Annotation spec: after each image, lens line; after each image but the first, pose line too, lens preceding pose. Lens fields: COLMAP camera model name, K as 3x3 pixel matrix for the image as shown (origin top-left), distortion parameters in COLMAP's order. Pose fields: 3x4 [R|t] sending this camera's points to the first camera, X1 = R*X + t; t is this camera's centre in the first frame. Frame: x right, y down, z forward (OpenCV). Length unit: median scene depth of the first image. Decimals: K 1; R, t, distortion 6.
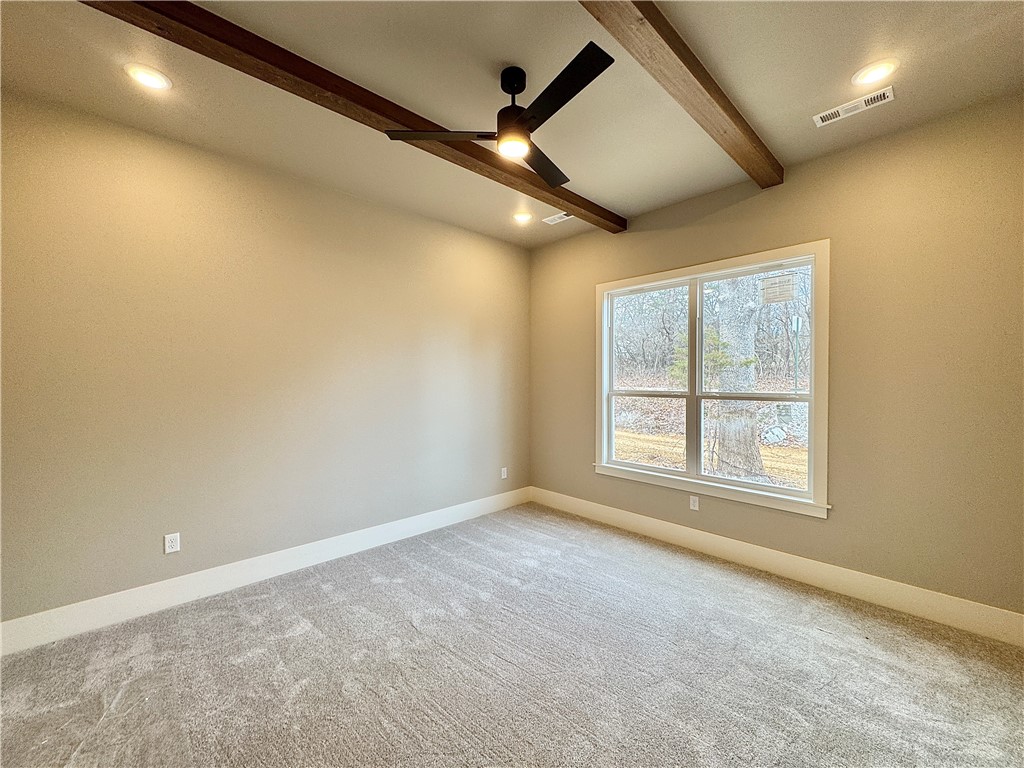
lens RADIAL K [[409.3, 0, 513.3], [0, 409.3, 383.0], [0, 0, 1]] dist [-0.004211, 0.000681]
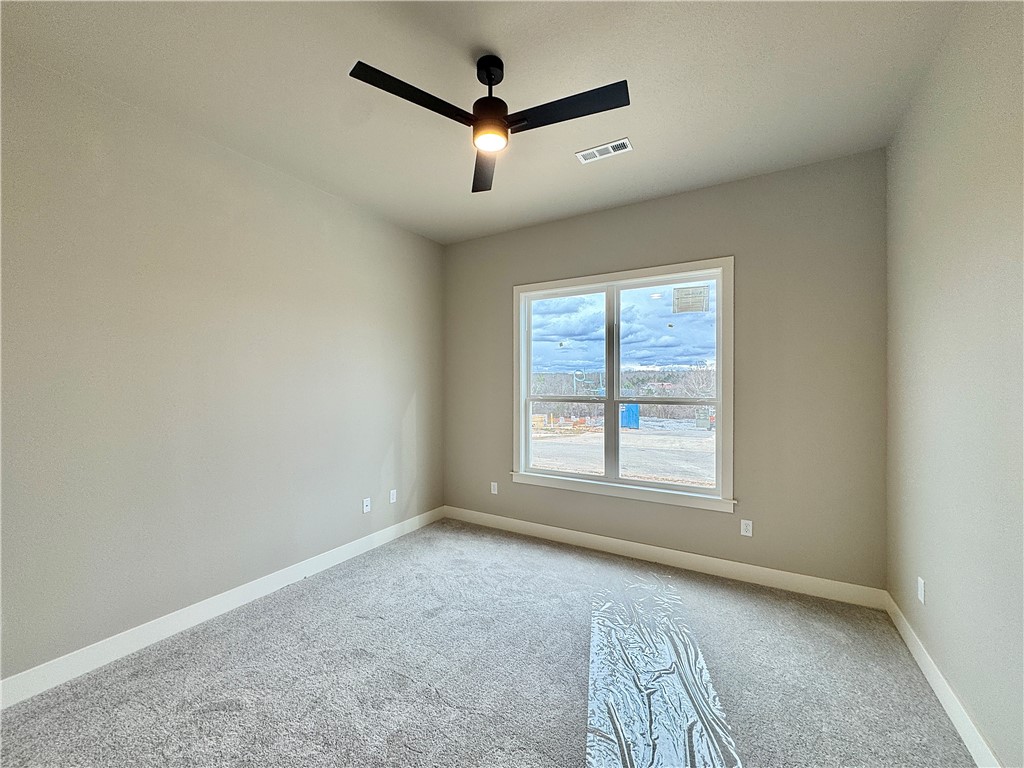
lens RADIAL K [[409.3, 0, 507.2], [0, 409.3, 382.4], [0, 0, 1]] dist [-0.004211, 0.000681]
pose [[0.962226, 0.001362, 0.272250, -0.081856], [0.002430, 0.999905, -0.013591, -0.001023], [-0.272242, 0.013739, 0.962131, 0.087656]]
